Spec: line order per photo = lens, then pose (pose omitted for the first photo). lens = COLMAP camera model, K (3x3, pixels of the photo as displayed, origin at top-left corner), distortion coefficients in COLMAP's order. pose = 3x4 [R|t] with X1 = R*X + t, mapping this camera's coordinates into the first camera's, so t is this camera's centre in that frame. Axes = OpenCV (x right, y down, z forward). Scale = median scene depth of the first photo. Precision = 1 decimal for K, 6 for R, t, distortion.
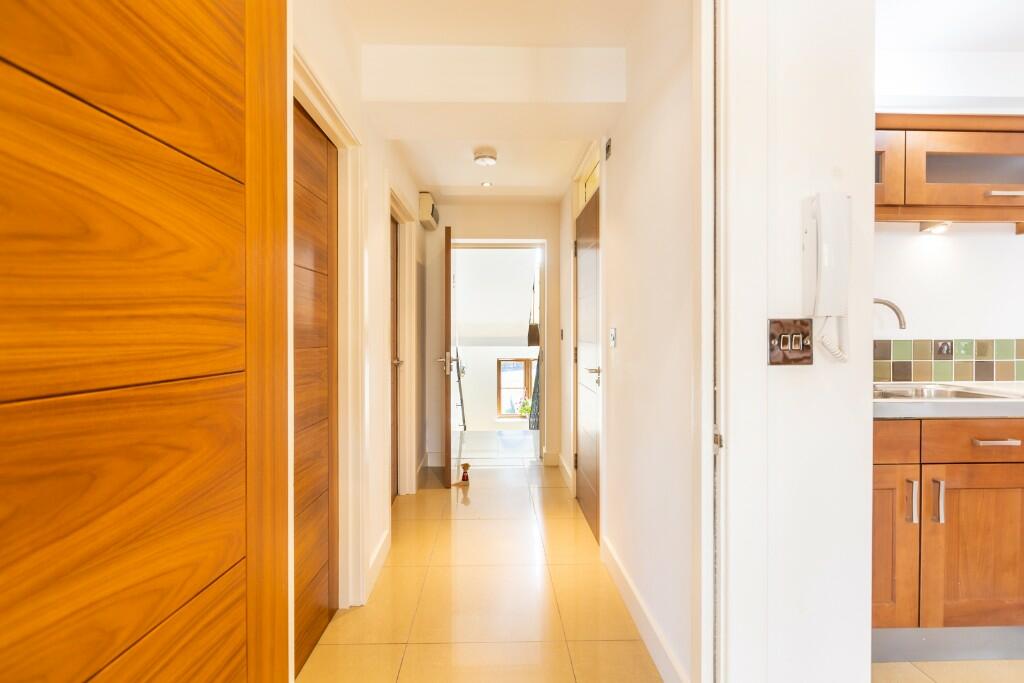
lens RADIAL K [[510.7, 0, 481.0], [0, 510.7, 331.2], [0, 0, 1]] dist [-0.003682, -0.001550]
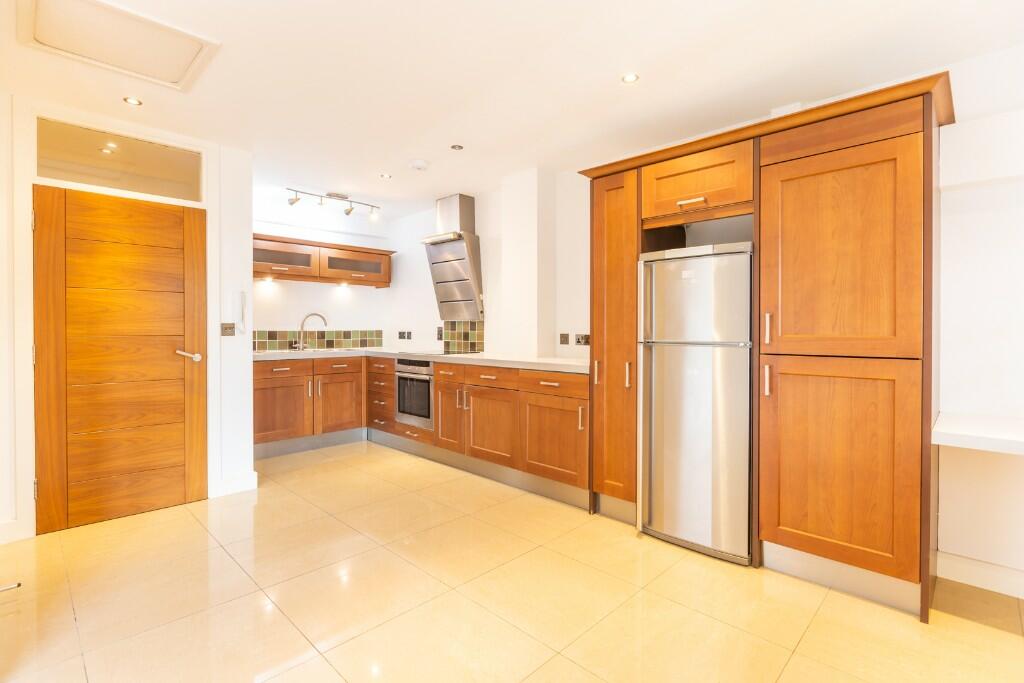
lens RADIAL K [[510.7, 0, 492.1], [0, 510.7, 336.0], [0, 0, 1]] dist [-0.003682, -0.001550]
pose [[0.759161, -0.007540, 0.650859, -0.190181], [-0.003865, 0.999863, 0.016092, 0.001560], [-0.650891, -0.014732, 0.759028, -1.685454]]
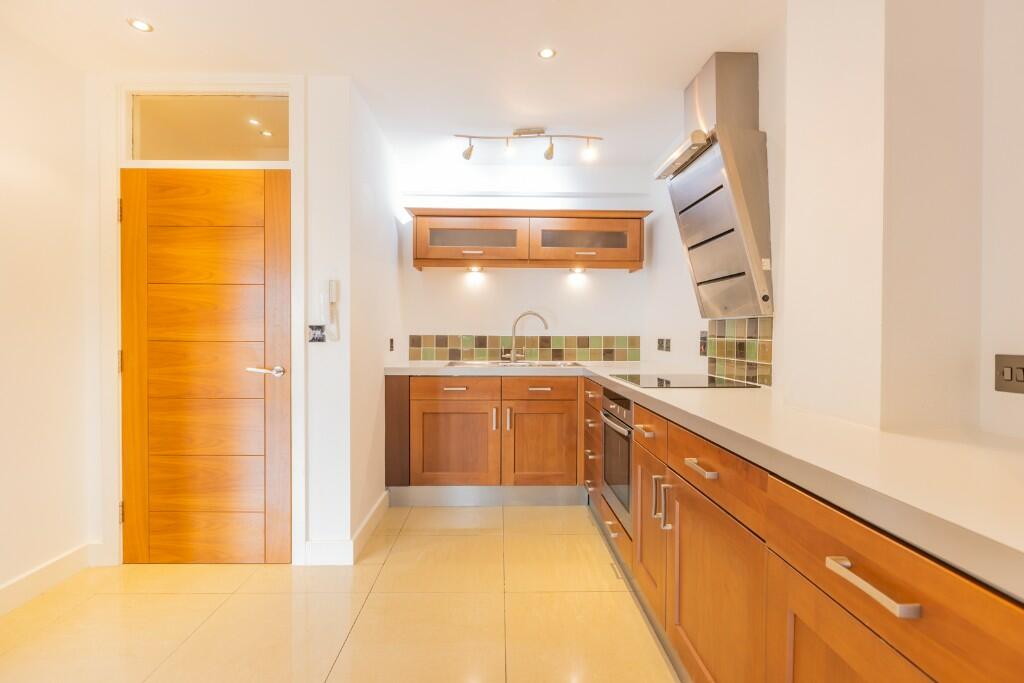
lens RADIAL K [[481.2, 0, 503.8], [0, 481.2, 339.3], [0, 0, 1]] dist [0.001887, 0.000869]
pose [[0.998972, 0.006495, -0.044873, 0.939784], [-0.005680, 0.999817, 0.018269, 0.000181], [0.044984, -0.017995, 0.998826, -0.785827]]
